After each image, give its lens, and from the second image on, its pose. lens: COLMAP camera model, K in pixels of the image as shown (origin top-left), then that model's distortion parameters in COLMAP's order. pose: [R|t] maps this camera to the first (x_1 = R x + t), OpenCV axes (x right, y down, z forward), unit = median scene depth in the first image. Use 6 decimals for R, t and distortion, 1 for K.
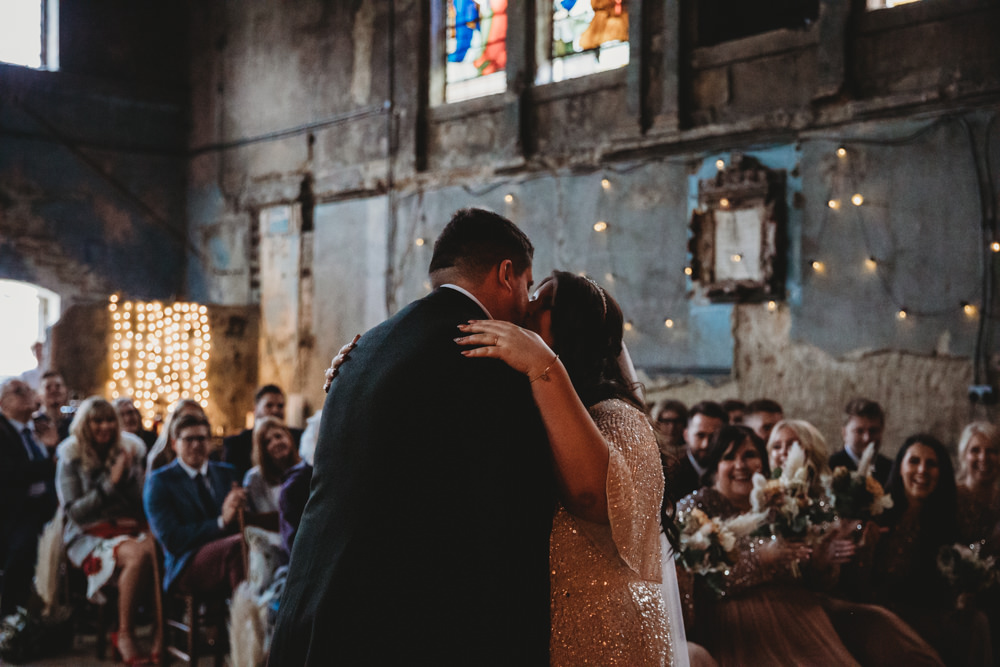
lens RADIAL K [[1318.1, 0, 500.0], [0, 1318.1, 333.5], [0, 0, 1]] dist [0.086090, 0.017842]
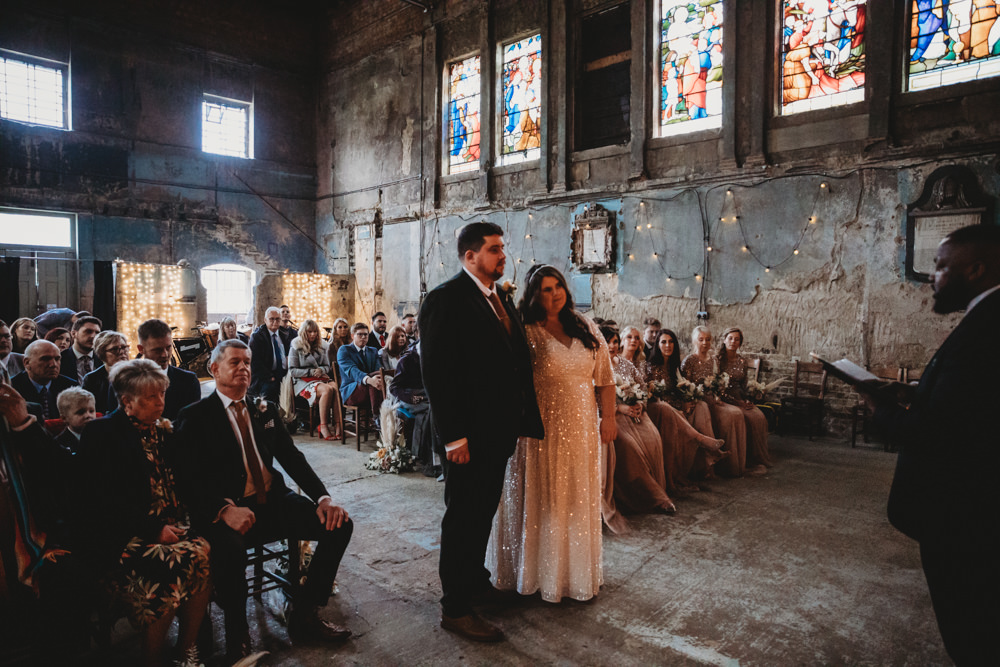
lens RADIAL K [[695.5, 0, 500.0], [0, 695.5, 333.5], [0, 0, 1]] dist [-0.115407, 0.091362]
pose [[0.998053, -0.008610, 0.061780, -0.036243], [0.004462, 0.997745, 0.066973, -0.001899], [-0.062217, -0.066567, 0.995840, -0.095352]]
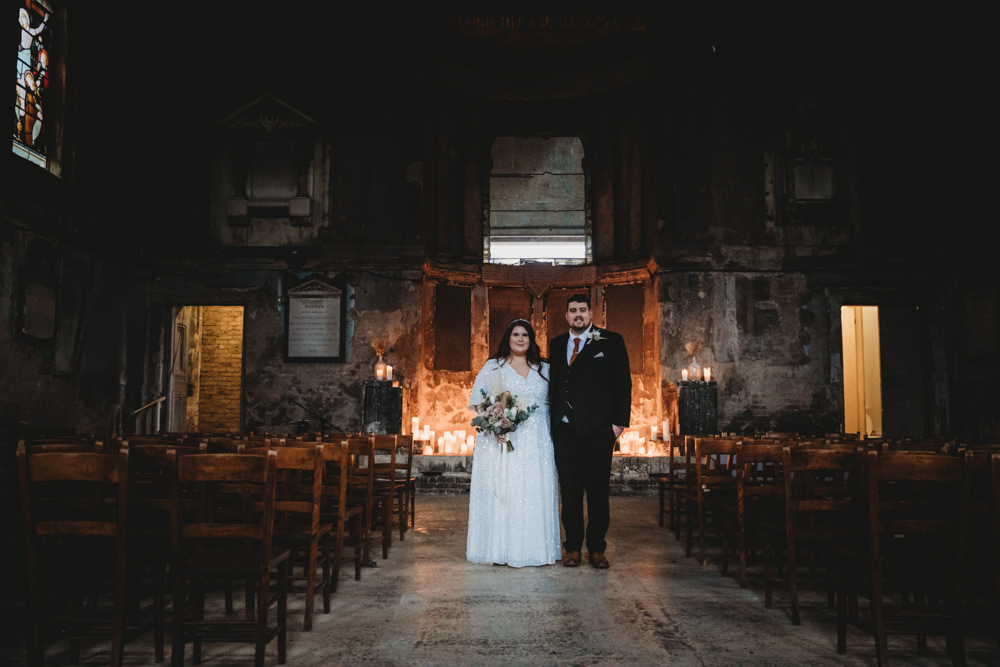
lens RADIAL K [[849.0, 0, 494.9], [0, 849.0, 335.4], [0, 0, 1]] dist [-0.065520, 0.123962]
pose [[-0.737346, 0.042395, 0.674183, -0.534507], [-0.033974, 0.994438, -0.099691, 0.058202], [-0.674660, -0.096412, -0.731805, 0.899050]]
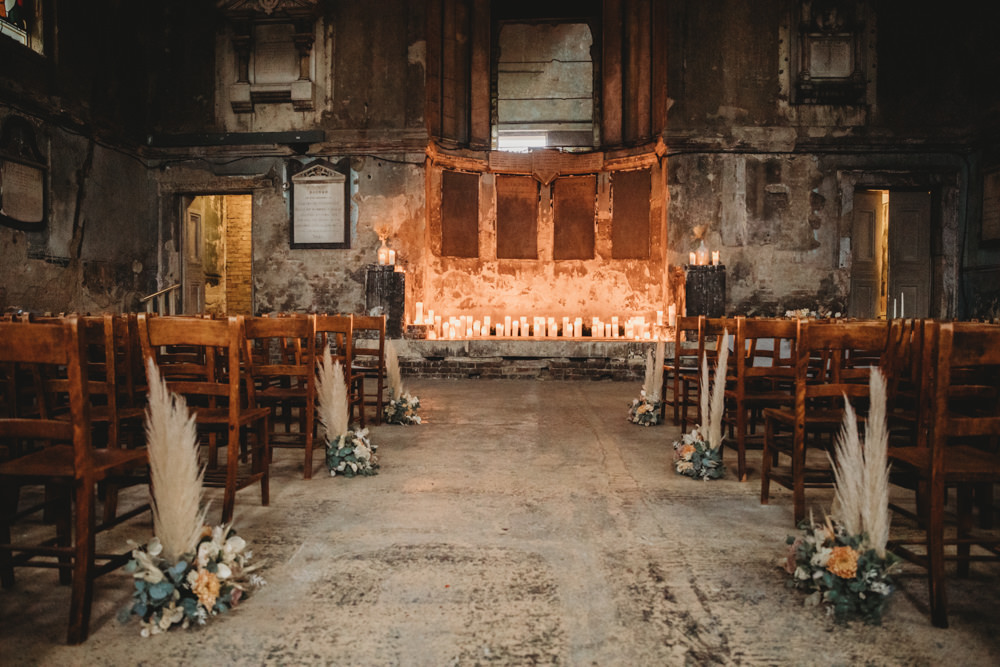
lens RADIAL K [[695.5, 0, 500.0], [0, 695.5, 333.5], [0, 0, 1]] dist [-0.115407, 0.091362]
pose [[-0.716301, -0.045810, 0.696286, -0.410207], [-0.033342, 0.998950, 0.031423, 0.066620], [-0.696995, -0.000707, -0.717076, 0.719064]]
